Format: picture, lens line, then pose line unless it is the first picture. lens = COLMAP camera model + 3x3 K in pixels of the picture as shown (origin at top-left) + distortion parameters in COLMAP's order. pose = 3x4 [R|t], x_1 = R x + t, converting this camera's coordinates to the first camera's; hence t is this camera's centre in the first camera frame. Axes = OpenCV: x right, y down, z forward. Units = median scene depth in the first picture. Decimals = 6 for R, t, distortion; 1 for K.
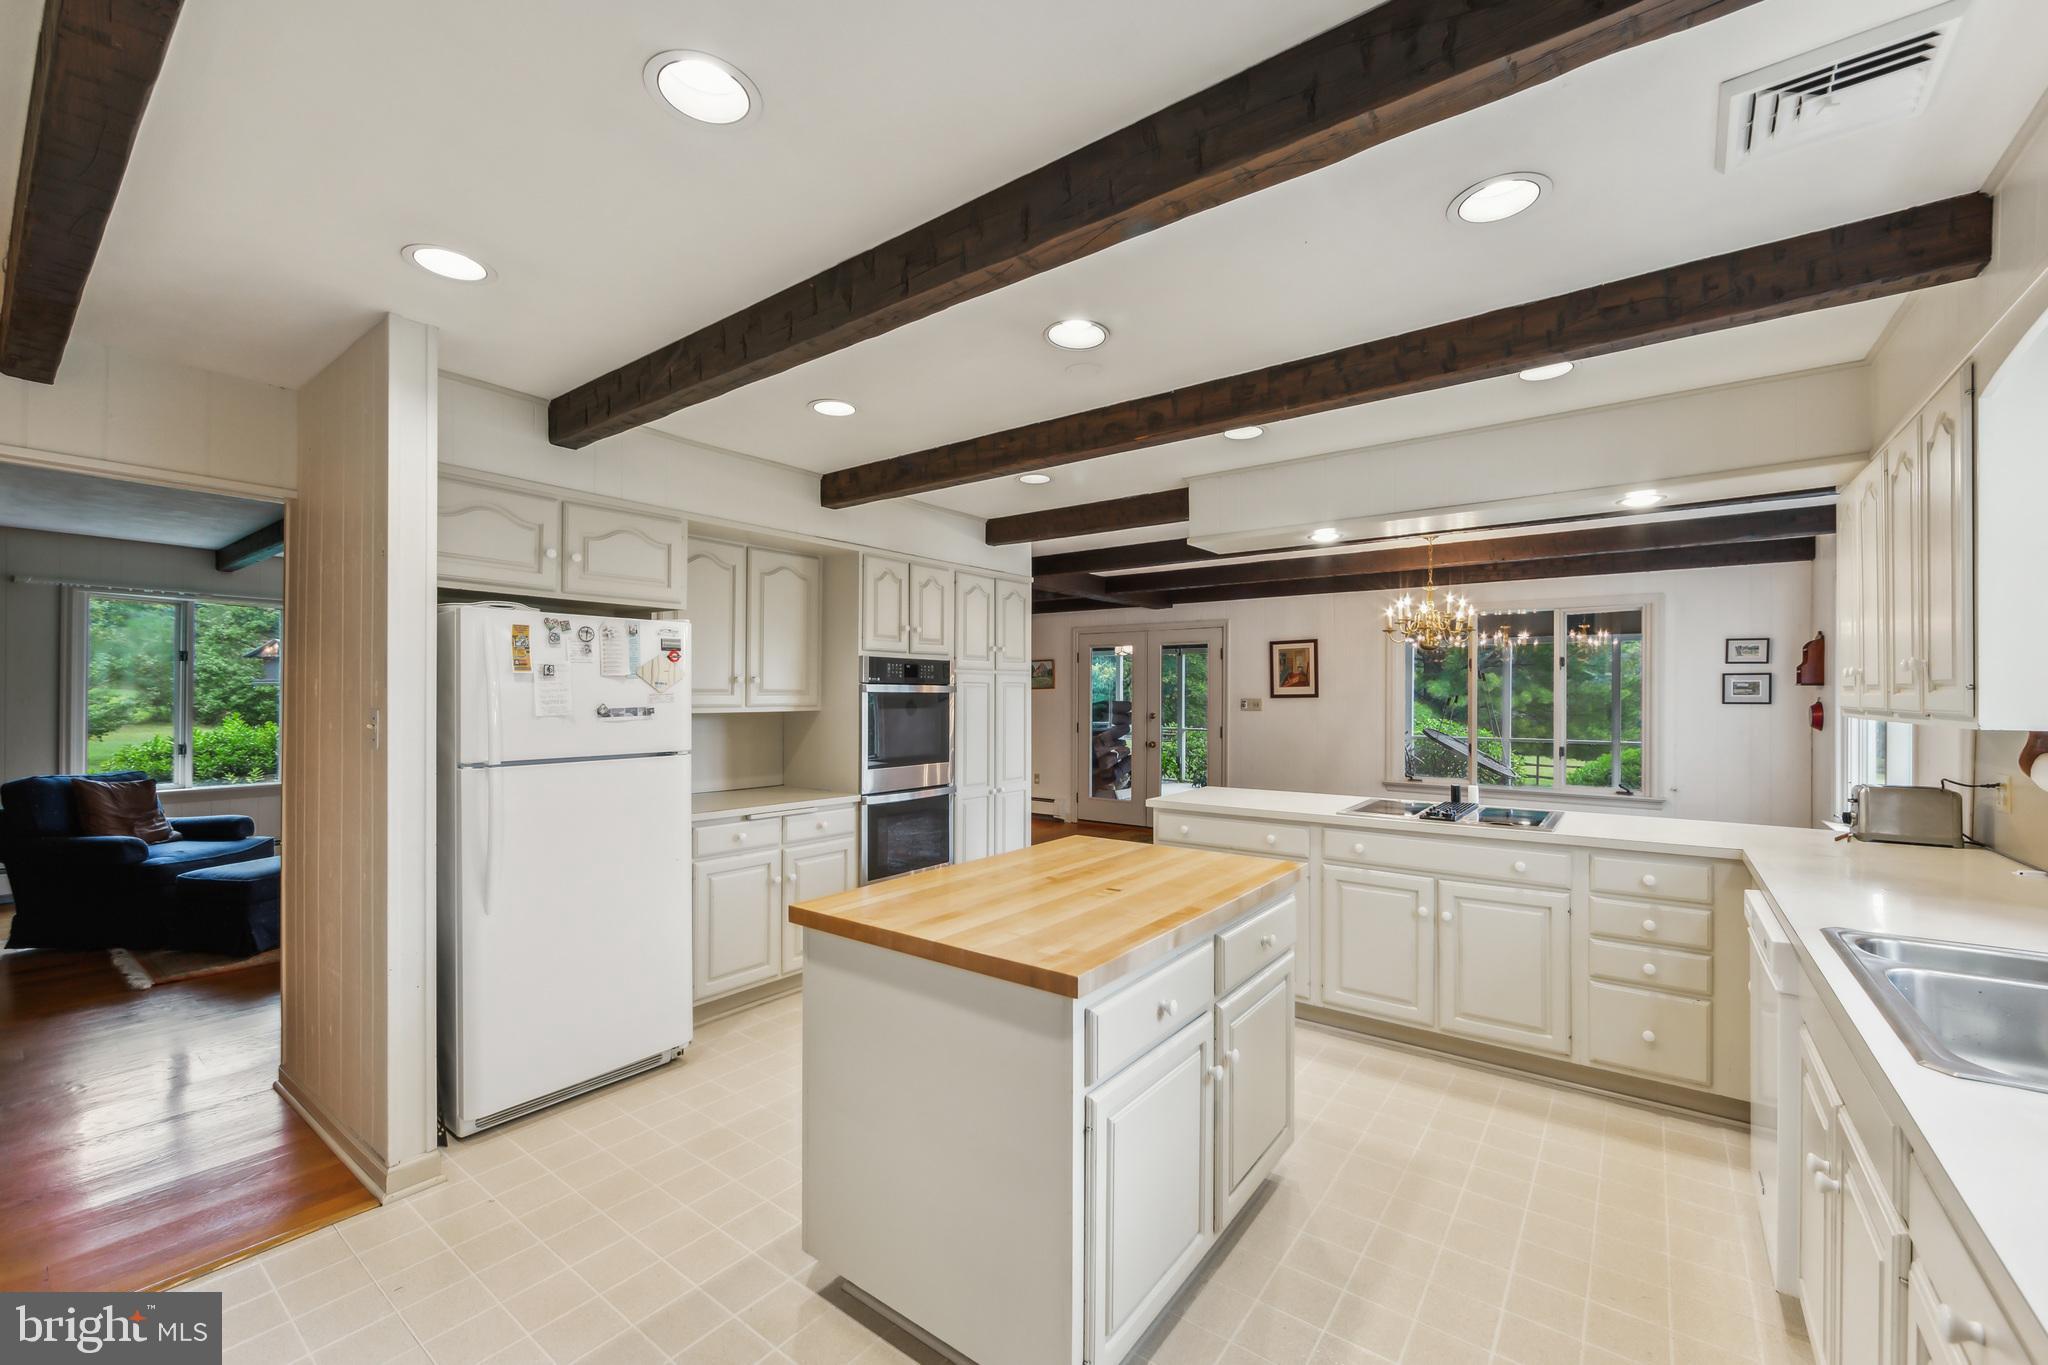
lens RADIAL K [[822.7, 0, 1026.9], [0, 822.7, 693.0], [0, 0, 1]] dist [-0.006146, 0.000409]
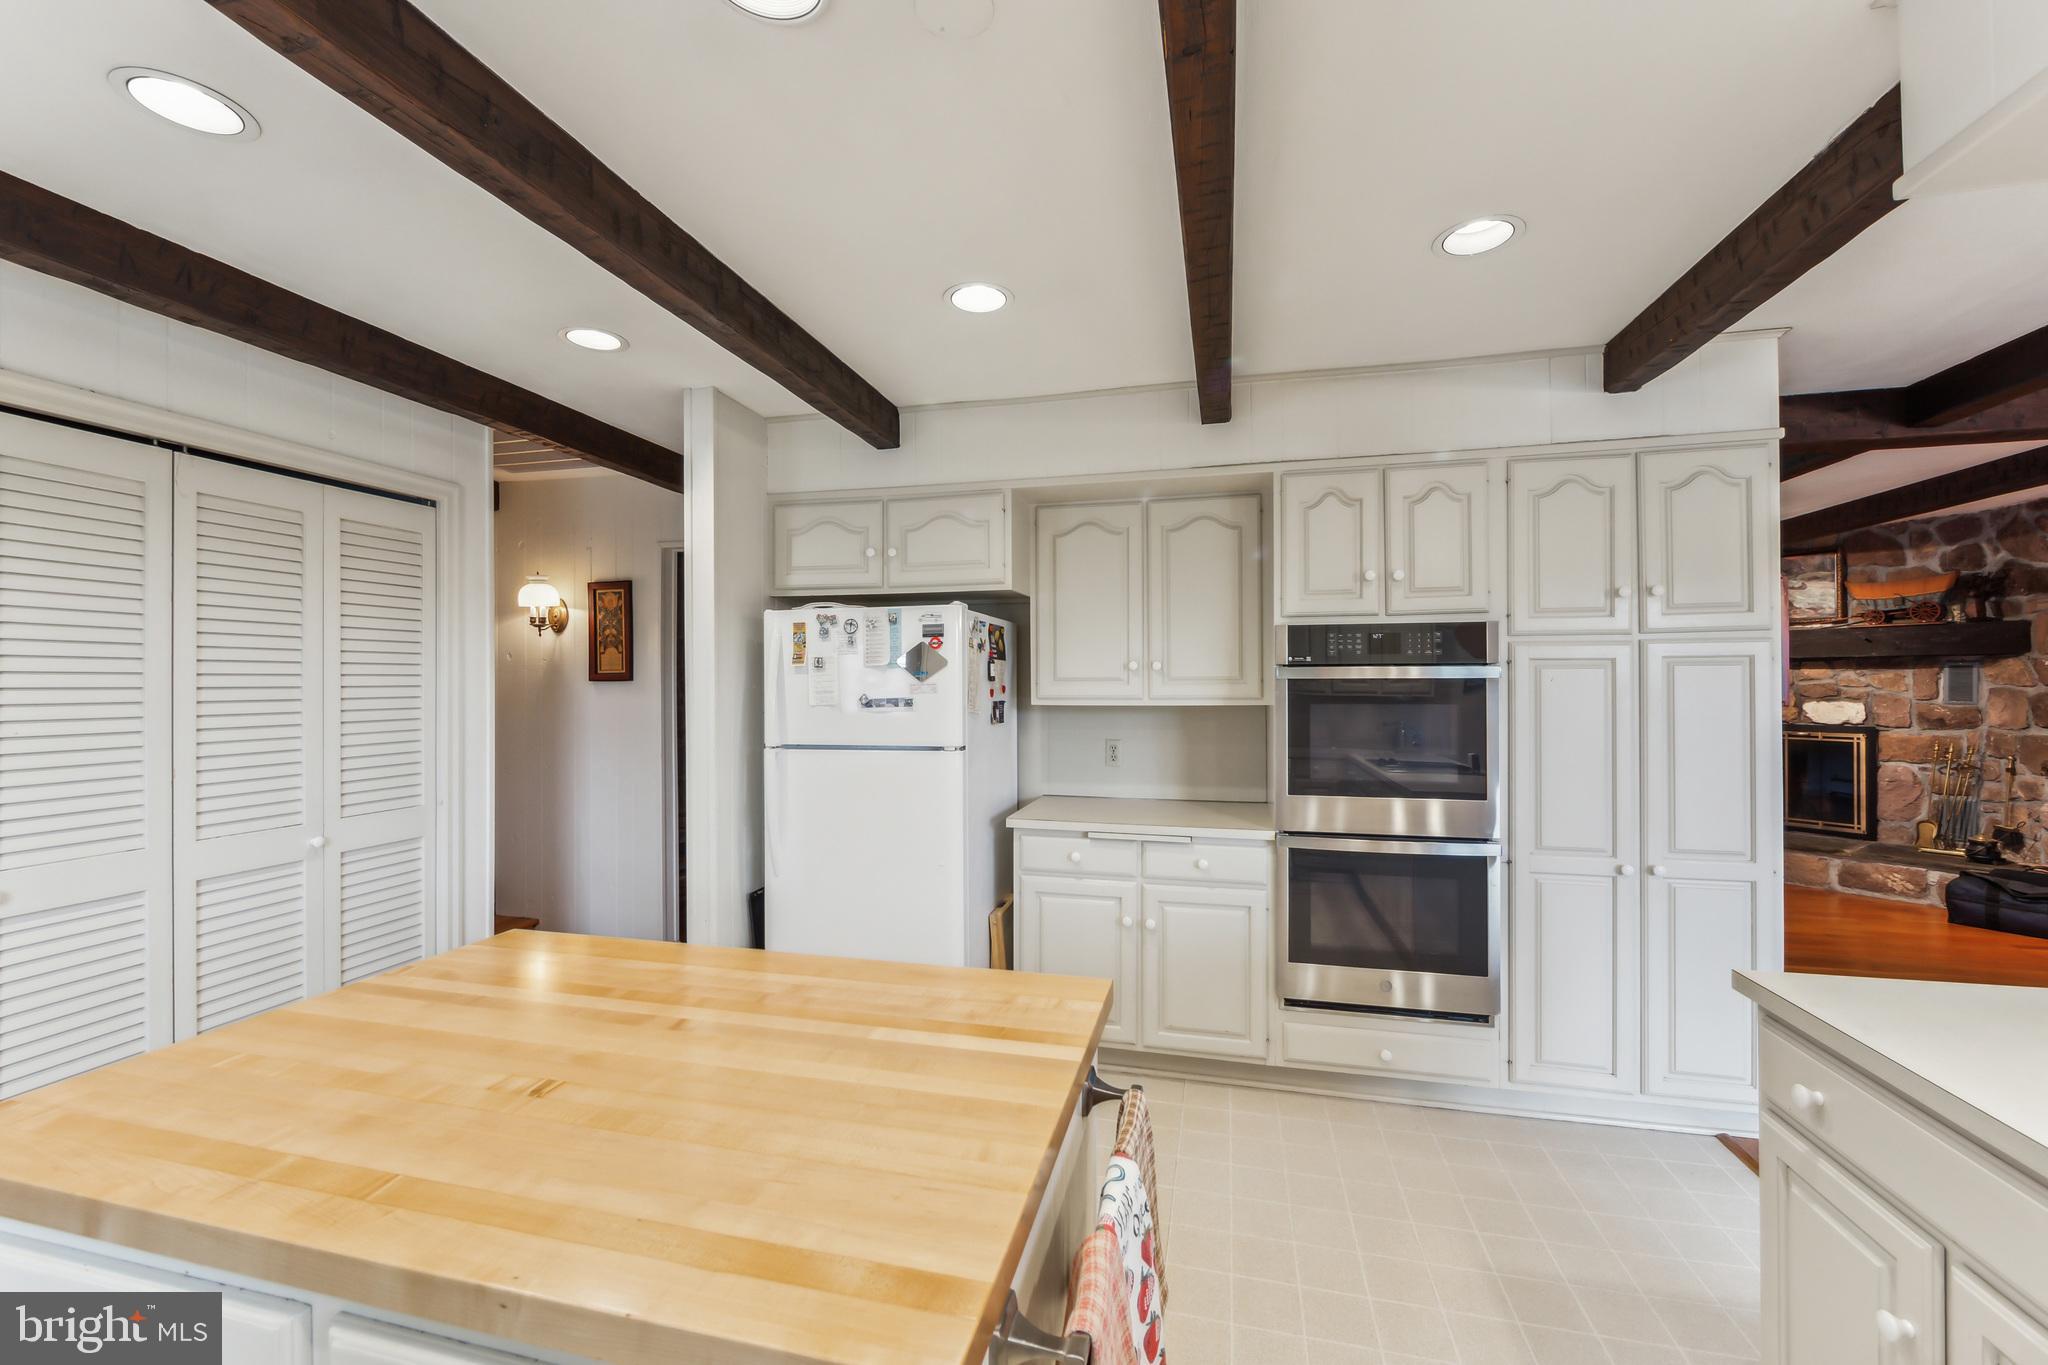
lens RADIAL K [[822.7, 0, 1025.0], [0, 822.7, 677.0], [0, 0, 1]] dist [-0.006146, 0.000409]
pose [[0.391505, -0.011896, -0.920099, 0.338737], [0.007362, 0.999925, -0.009795, 0.002454], [0.920147, -0.002939, 0.391563, 0.544476]]
